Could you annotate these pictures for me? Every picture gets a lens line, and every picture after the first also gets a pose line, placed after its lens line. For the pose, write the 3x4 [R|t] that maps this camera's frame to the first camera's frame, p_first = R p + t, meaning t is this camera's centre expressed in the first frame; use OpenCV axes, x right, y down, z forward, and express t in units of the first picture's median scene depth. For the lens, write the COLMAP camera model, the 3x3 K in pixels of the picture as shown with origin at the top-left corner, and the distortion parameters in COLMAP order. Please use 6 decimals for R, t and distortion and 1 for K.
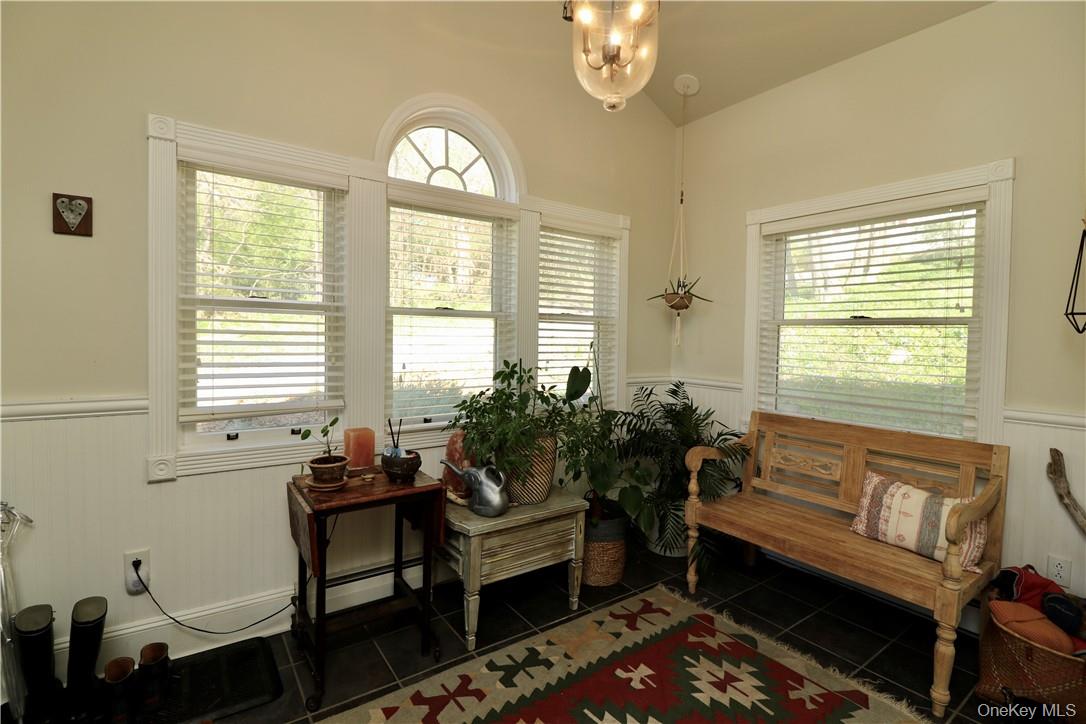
lens RADIAL K [[498.2, 0, 540.4], [0, 498.2, 355.6], [0, 0, 1]] dist [-0.001240, -0.012837]
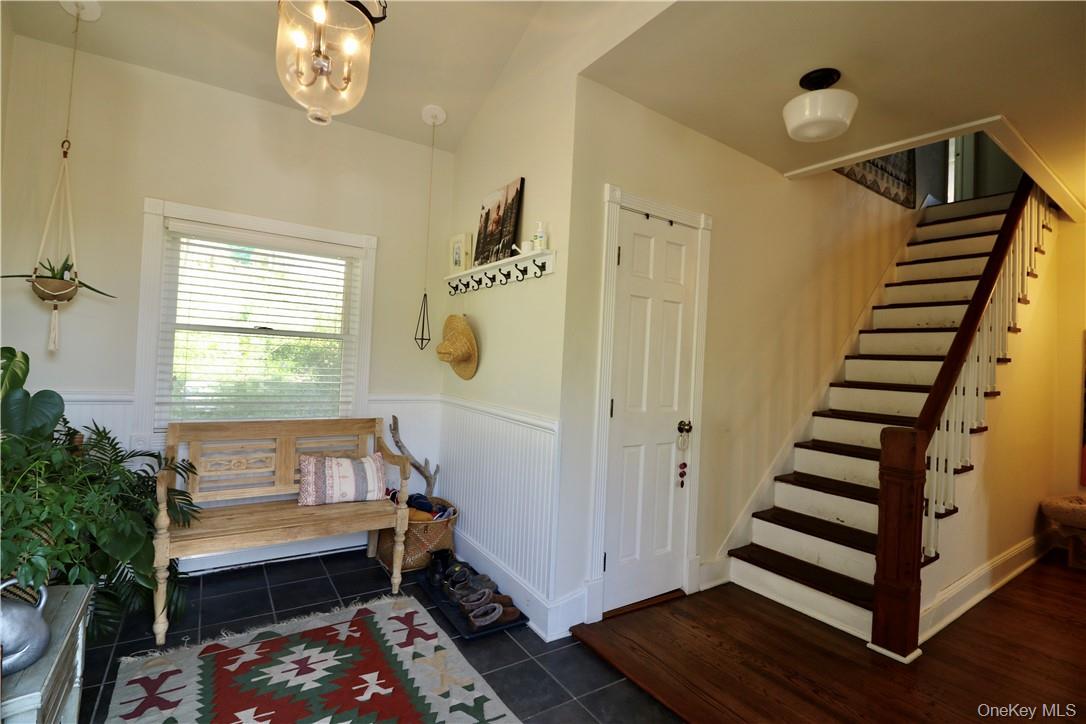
lens RADIAL K [[498.2, 0, 540.4], [0, 498.2, 355.6], [0, 0, 1]] dist [-0.001240, -0.012837]
pose [[0.038462, -0.013842, 0.999164, -0.598919], [-0.012155, 0.999824, 0.014319, -0.045653], [-0.999186, -0.012696, 0.038287, 0.379155]]
